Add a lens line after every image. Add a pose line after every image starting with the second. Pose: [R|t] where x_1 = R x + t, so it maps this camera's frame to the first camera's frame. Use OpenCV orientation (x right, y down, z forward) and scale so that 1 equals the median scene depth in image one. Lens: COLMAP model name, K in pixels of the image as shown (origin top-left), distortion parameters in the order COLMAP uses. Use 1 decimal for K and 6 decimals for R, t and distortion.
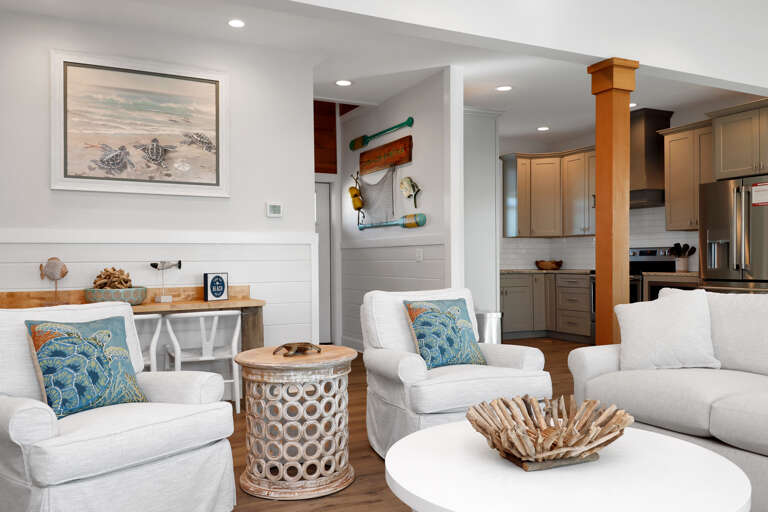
lens RADIAL K [[620.6, 0, 384.0], [0, 620.6, 256.0], [0, 0, 1]] dist [0.038357, -0.091640]
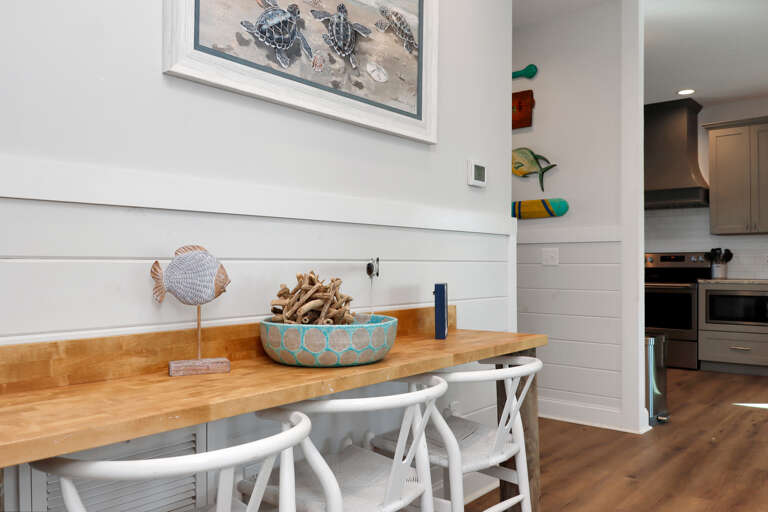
lens RADIAL K [[620.6, 0, 384.0], [0, 620.6, 256.0], [0, 0, 1]] dist [0.038357, -0.091640]
pose [[0.914749, 0.014495, 0.403761, -0.524895], [-0.010424, 0.999870, -0.012277, 0.011171], [-0.403887, 0.007021, 0.914782, 0.542818]]
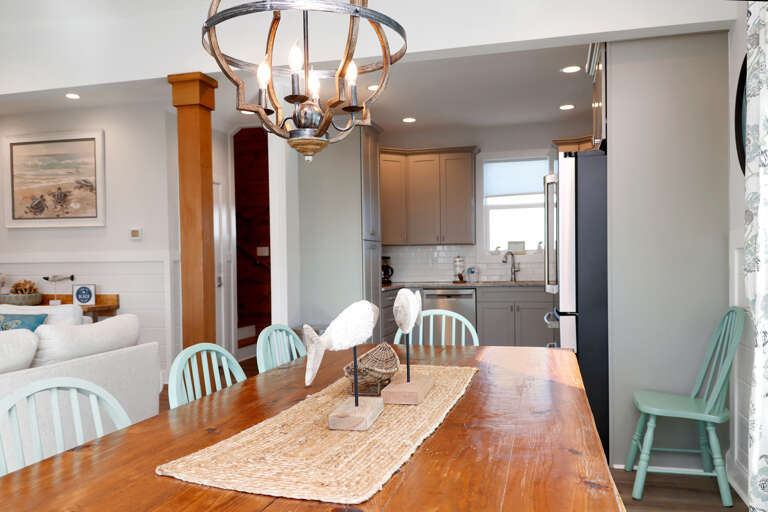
lens RADIAL K [[620.6, 0, 384.0], [0, 620.6, 256.0], [0, 0, 1]] dist [0.038357, -0.091640]
pose [[0.761169, -0.008238, -0.648501, 1.077657], [0.010425, 0.999946, -0.000467, -0.026180], [0.648470, -0.006405, 0.761214, 0.405736]]
